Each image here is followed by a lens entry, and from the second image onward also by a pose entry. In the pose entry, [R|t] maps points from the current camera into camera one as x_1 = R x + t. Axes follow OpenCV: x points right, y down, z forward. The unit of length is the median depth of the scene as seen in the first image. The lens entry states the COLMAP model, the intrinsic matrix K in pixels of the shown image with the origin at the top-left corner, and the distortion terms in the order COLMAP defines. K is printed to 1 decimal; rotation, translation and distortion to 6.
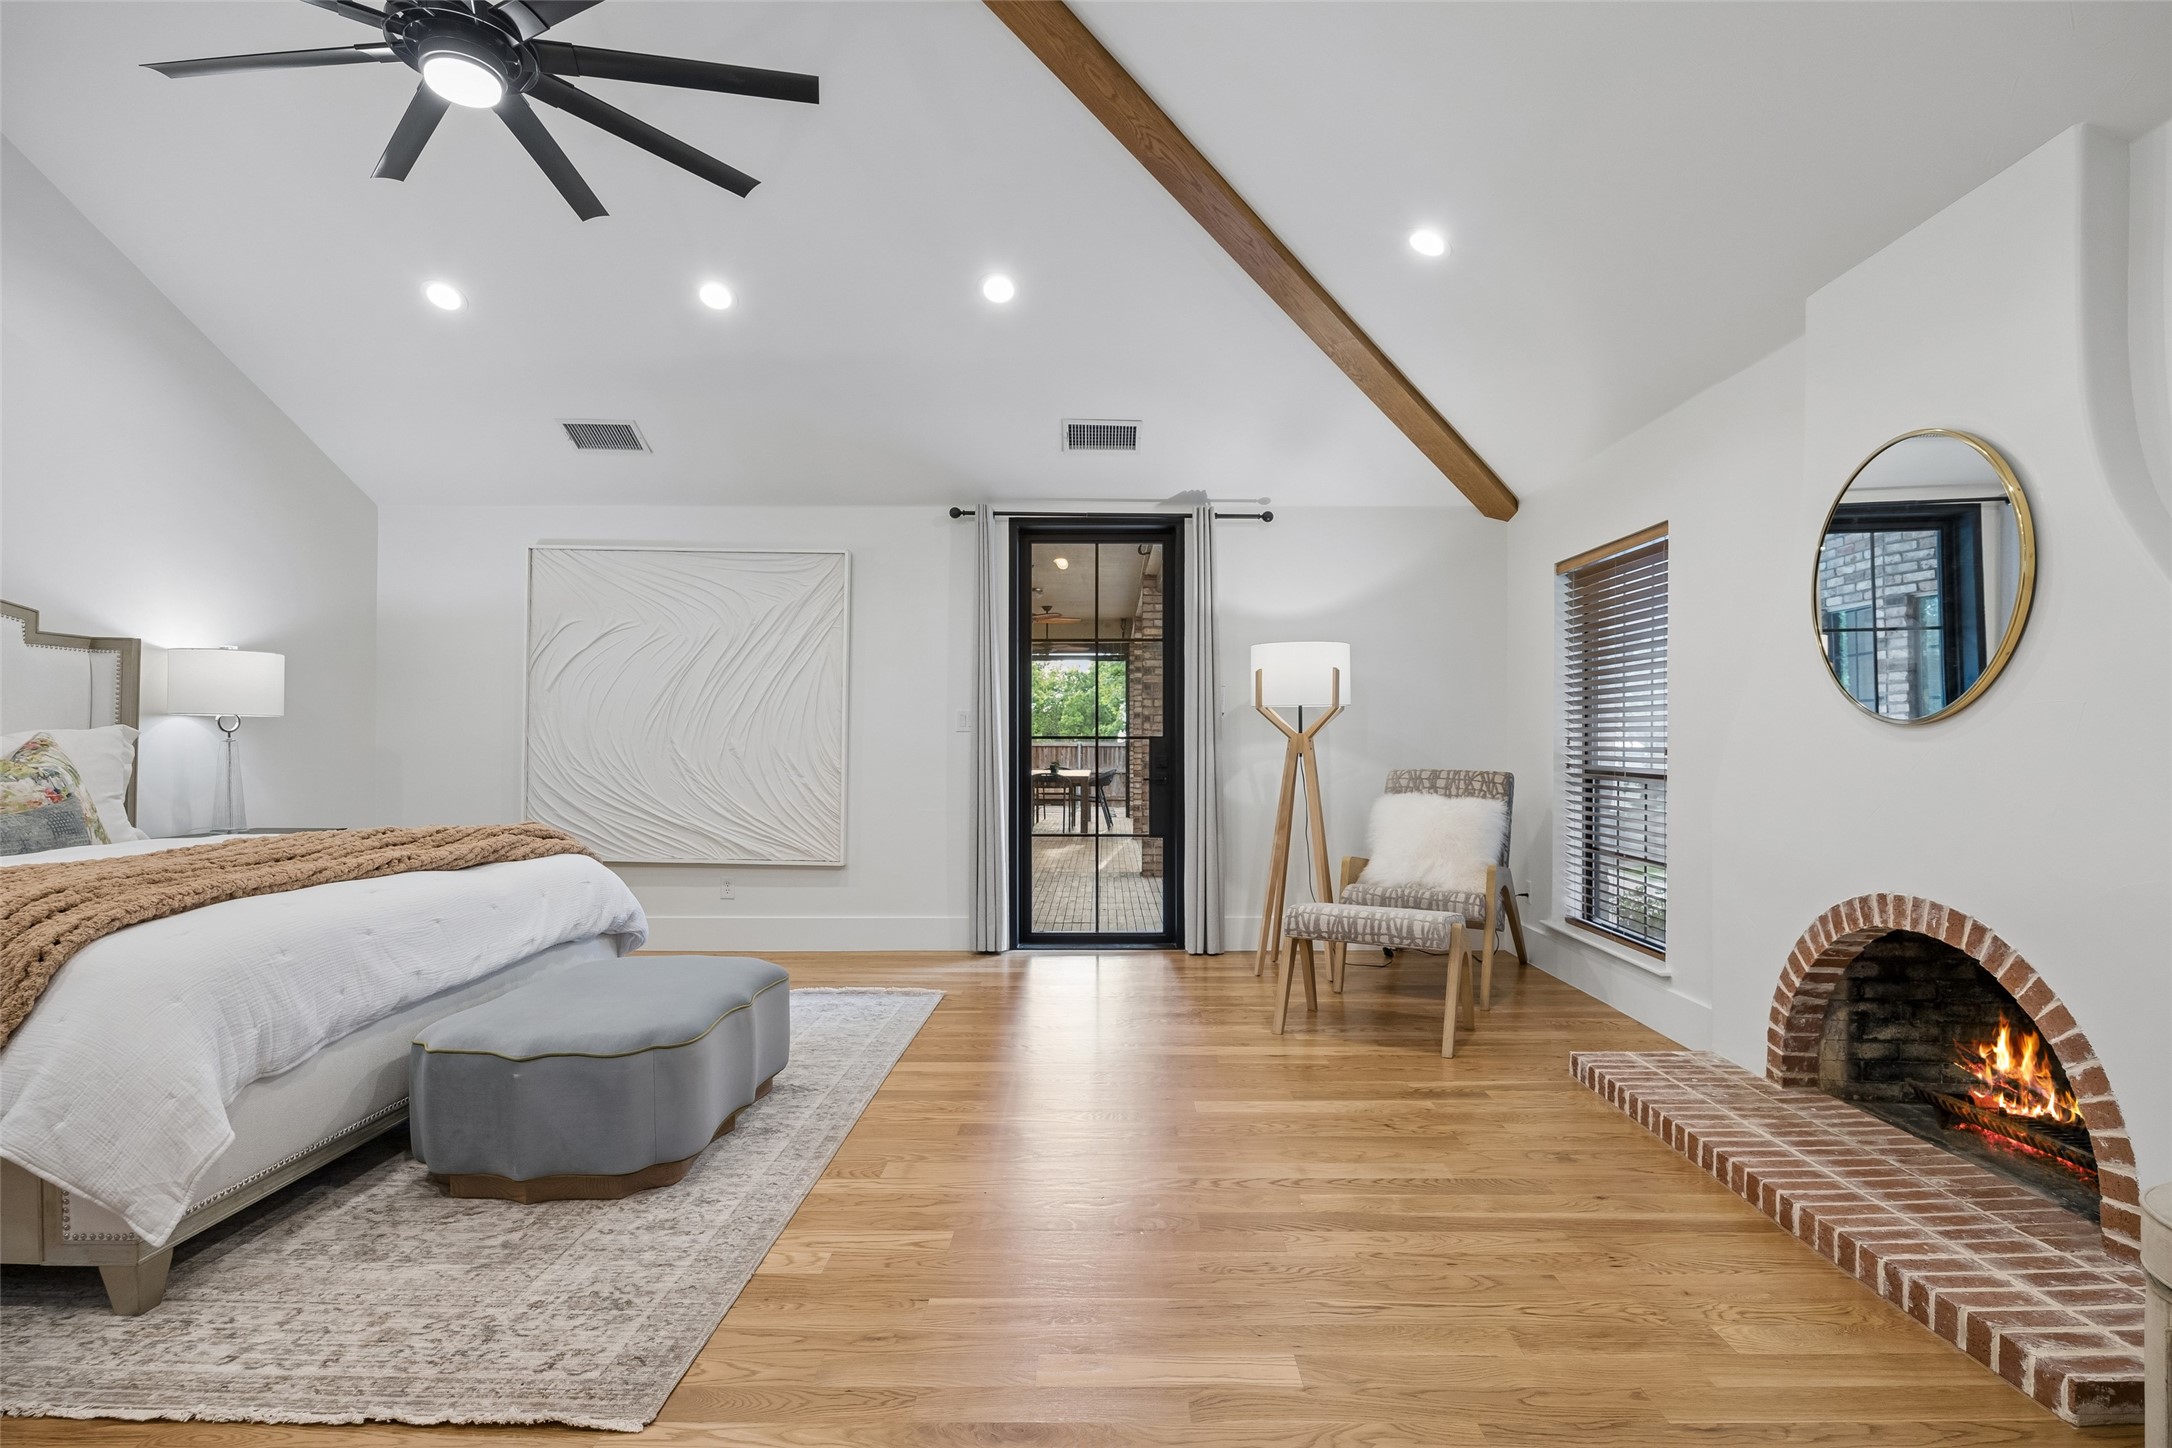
lens RADIAL K [[1047.0, 0, 1087.2], [0, 1047.0, 711.9], [0, 0, 1]] dist [-0.029052, 0.010635]
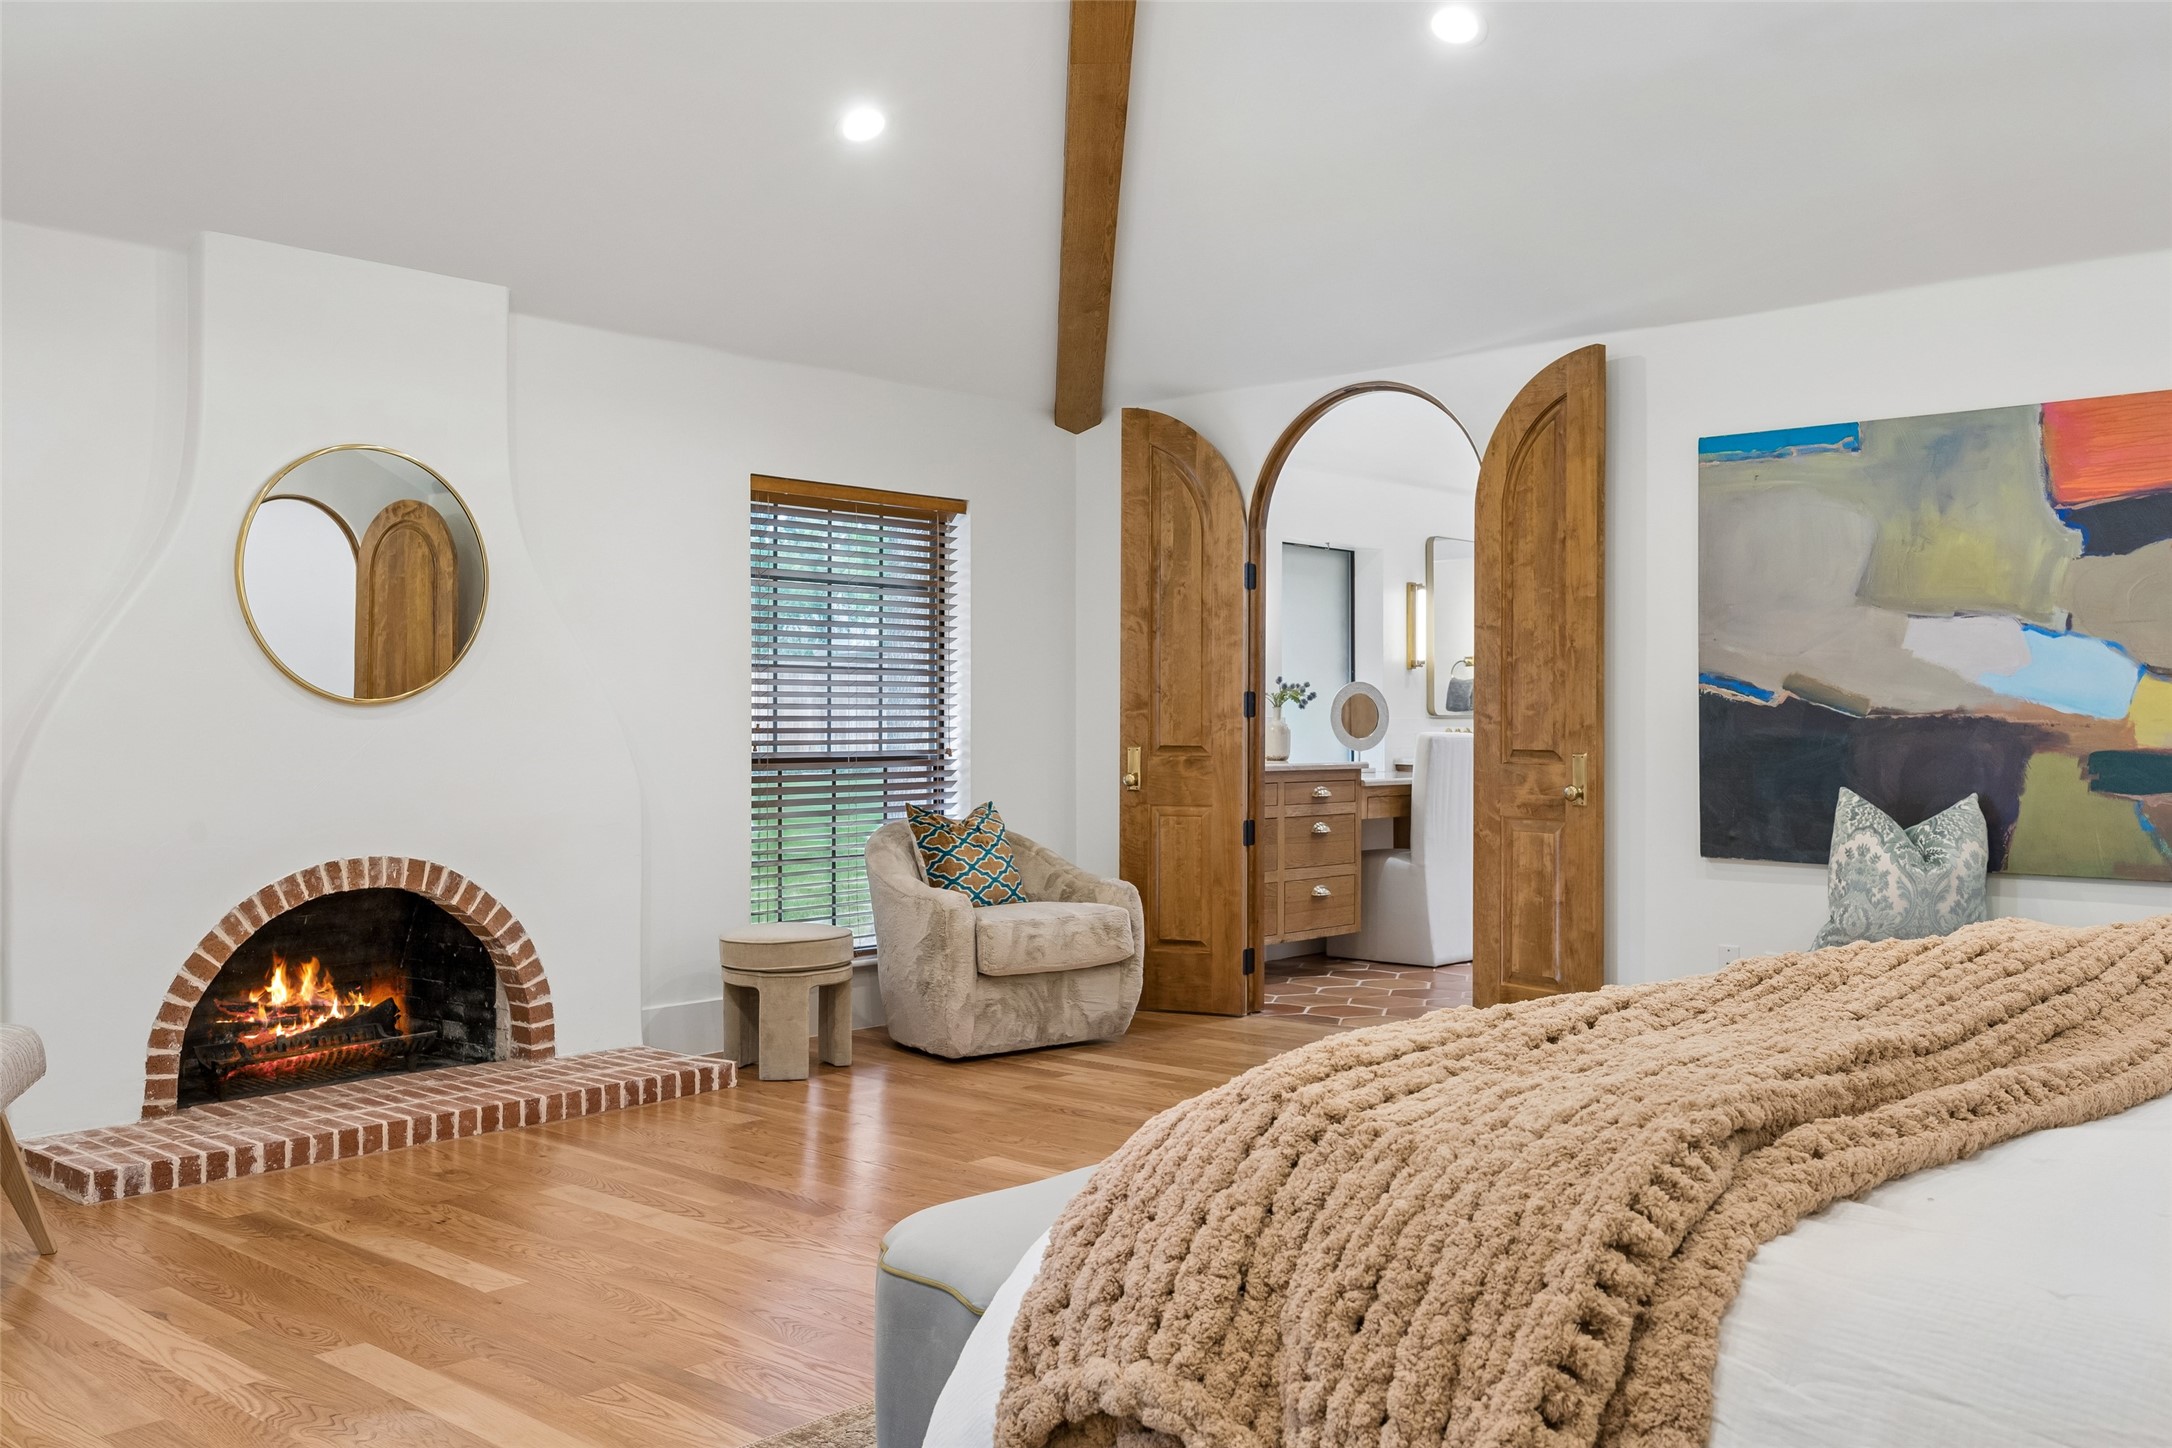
lens RADIAL K [[1860.0, 0, 1086.0], [0, 1860.0, 724.0], [0, 0, 1]] dist [0.003013, 0.000483]
pose [[-0.750116, 0.004242, 0.661293, -1.100236], [-0.019021, 0.999427, -0.027986, 0.074838], [-0.661033, -0.033571, -0.749606, 1.966610]]
